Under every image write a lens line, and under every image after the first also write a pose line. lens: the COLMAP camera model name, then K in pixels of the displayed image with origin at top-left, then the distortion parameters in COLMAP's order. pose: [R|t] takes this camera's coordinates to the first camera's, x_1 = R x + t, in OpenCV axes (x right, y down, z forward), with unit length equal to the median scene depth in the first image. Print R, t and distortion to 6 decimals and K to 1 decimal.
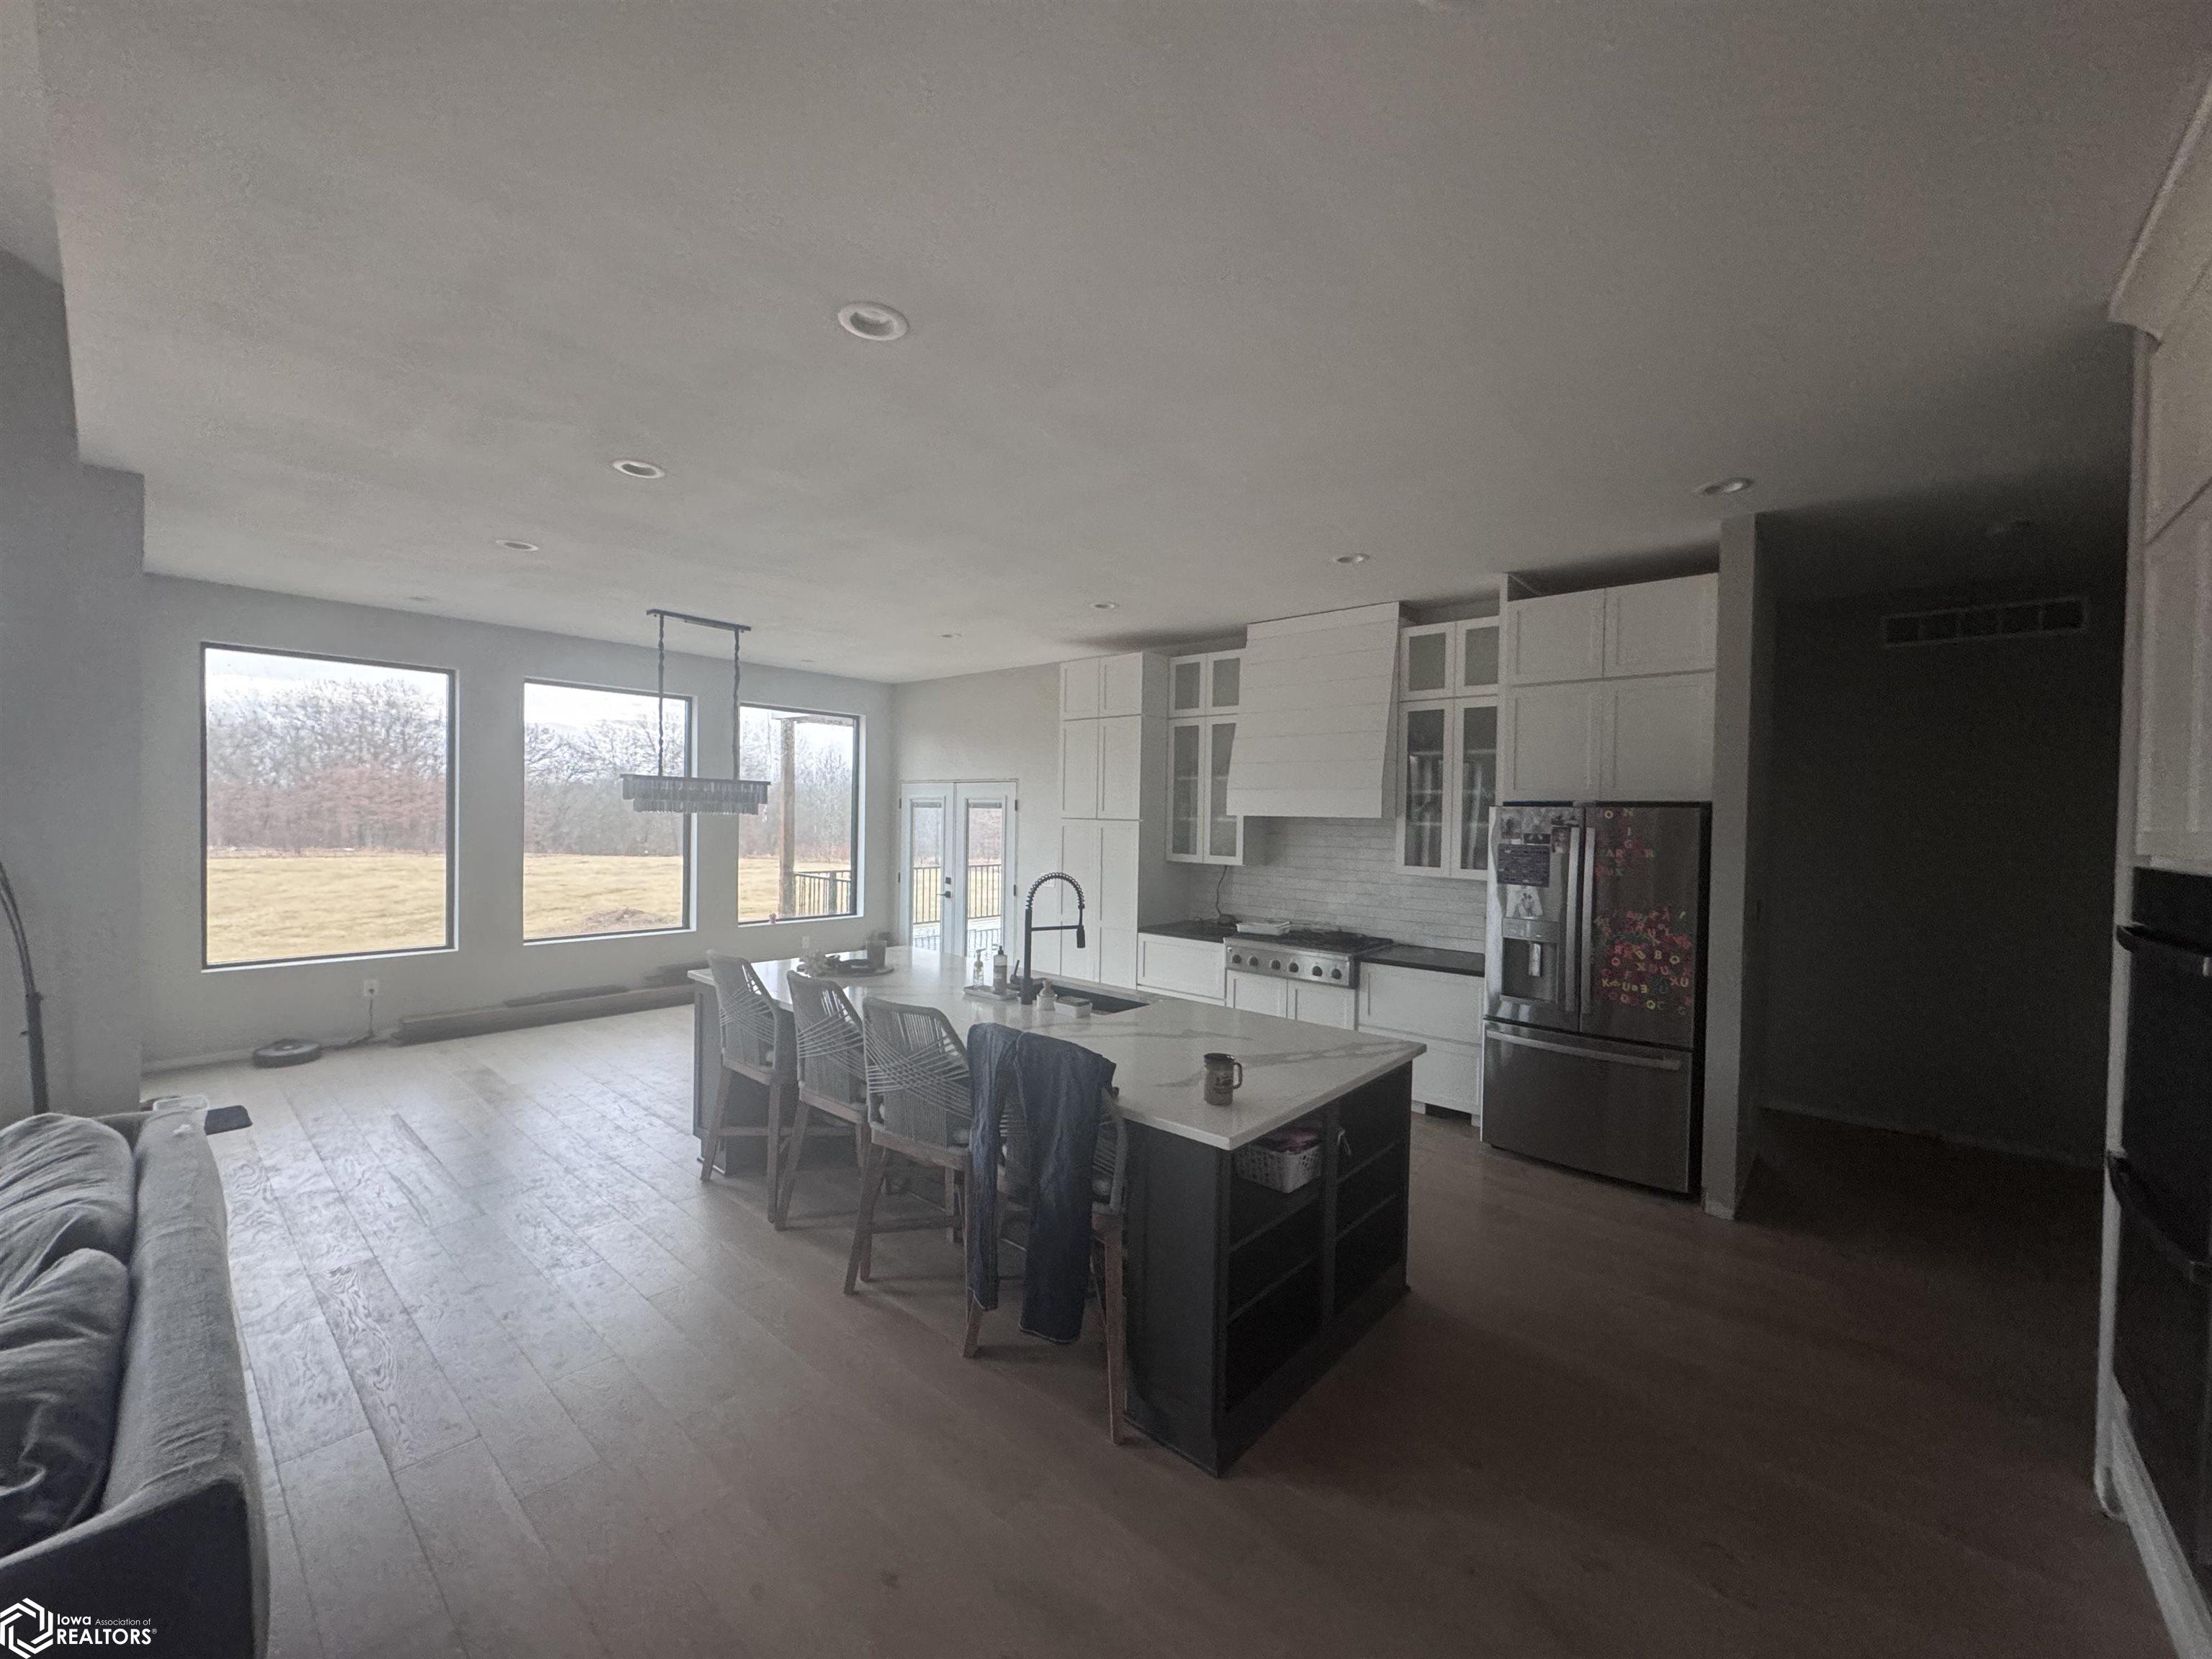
lens RADIAL K [[864.5, 0, 1098.7], [0, 864.5, 834.1], [0, 0, 1]] dist [0.000963, -0.000172]
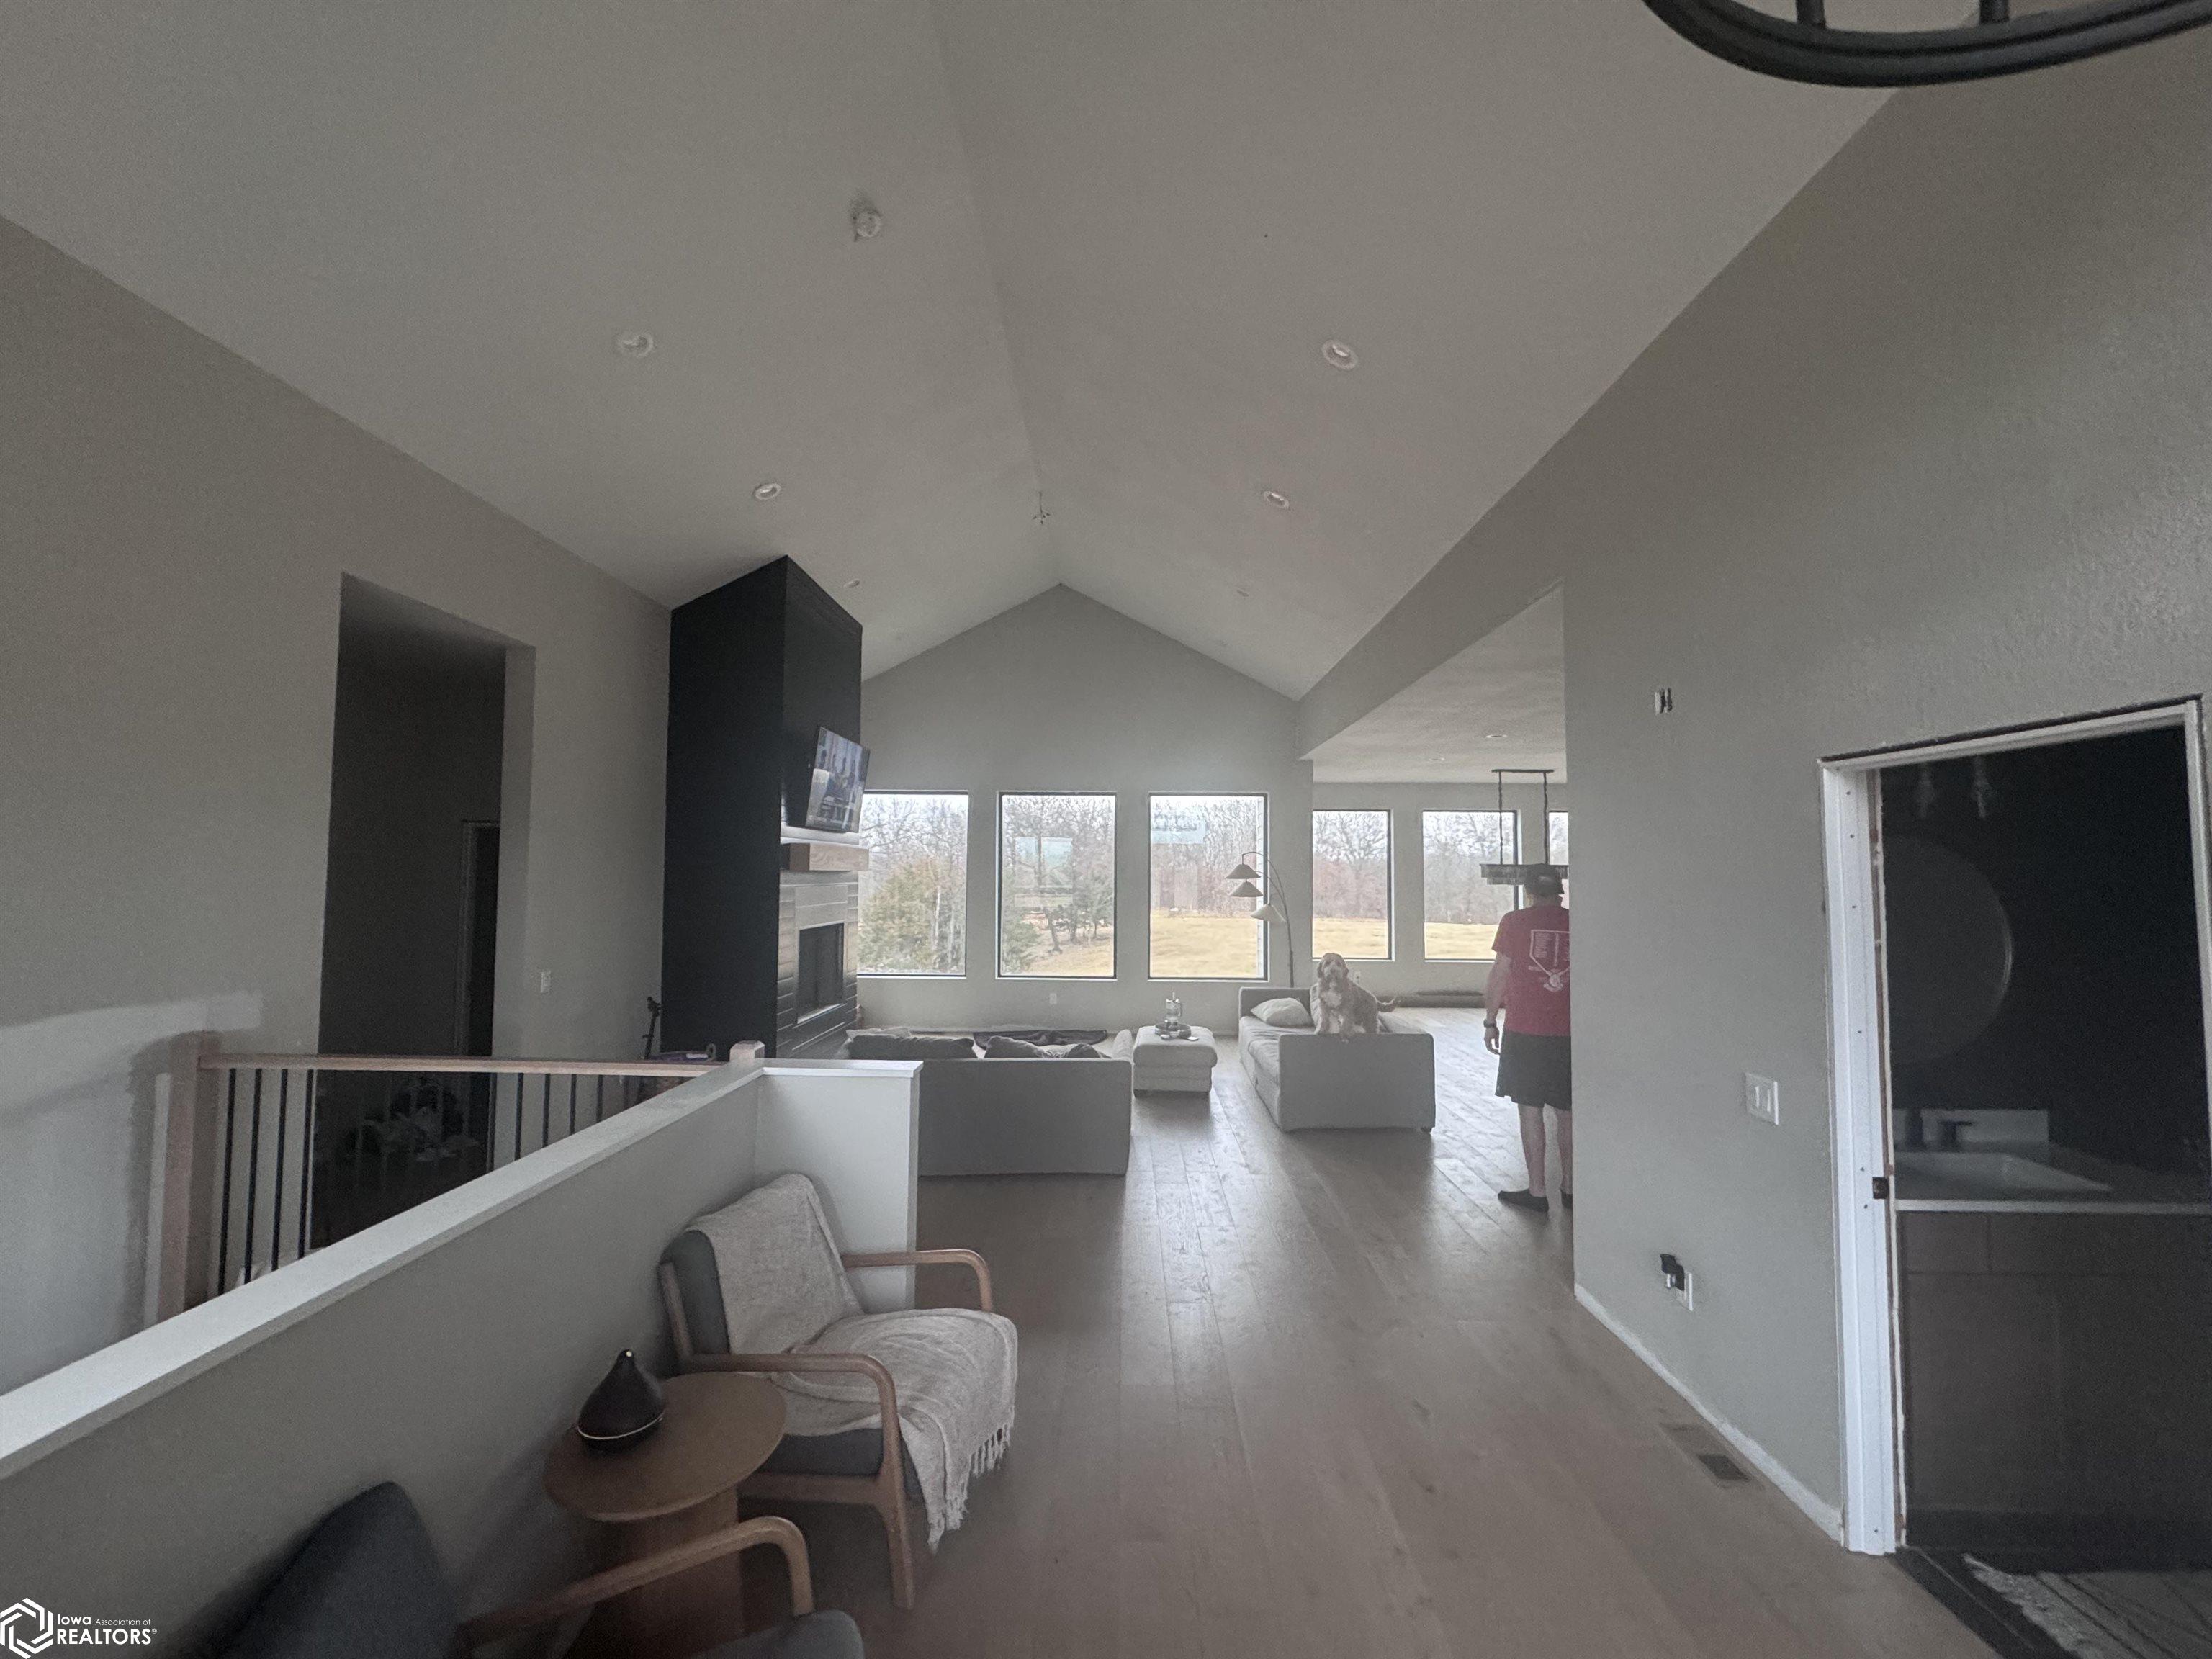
lens RADIAL K [[864.5, 0, 1098.7], [0, 864.5, 834.1], [0, 0, 1]] dist [0.000963, -0.000172]
pose [[0.633592, -0.043007, -0.772471, 0.289299], [-0.011721, 0.997806, -0.065167, -0.005108], [0.773579, 0.050344, 0.631698, -0.644209]]
